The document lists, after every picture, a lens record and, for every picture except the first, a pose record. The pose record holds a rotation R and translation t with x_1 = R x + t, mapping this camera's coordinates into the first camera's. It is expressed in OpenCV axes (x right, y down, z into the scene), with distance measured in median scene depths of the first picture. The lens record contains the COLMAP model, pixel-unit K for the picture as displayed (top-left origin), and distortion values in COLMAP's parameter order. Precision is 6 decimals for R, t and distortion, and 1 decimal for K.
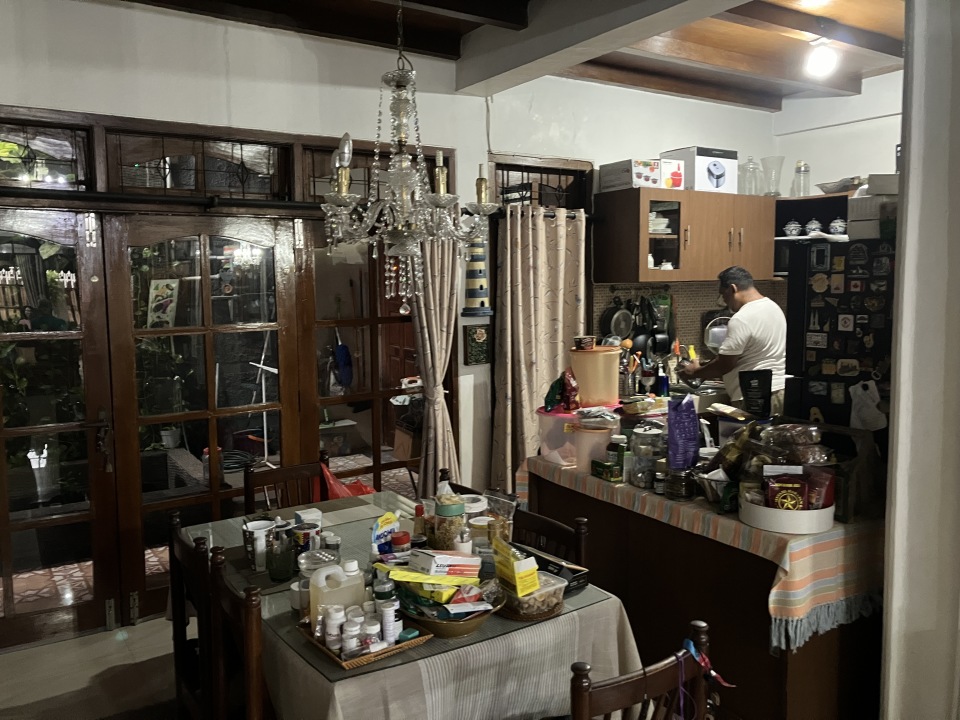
lens RADIAL K [[787.0, 0, 480.0], [0, 787.0, 360.0], [0, 0, 1]] dist [0.039941, 0.003231]
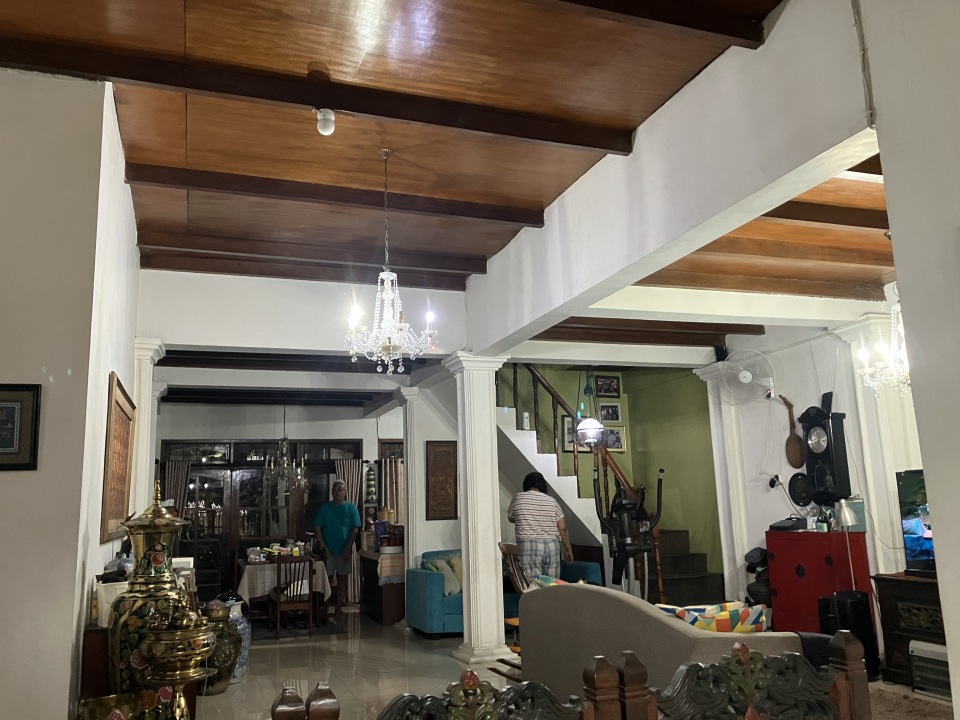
lens RADIAL K [[787.0, 0, 480.0], [0, 787.0, 360.0], [0, 0, 1]] dist [0.039941, 0.003231]
pose [[0.974158, -0.063466, -0.216768, 1.042139], [0.000792, 0.960666, -0.277707, 0.234573], [0.225867, 0.270359, 0.935890, -1.597847]]
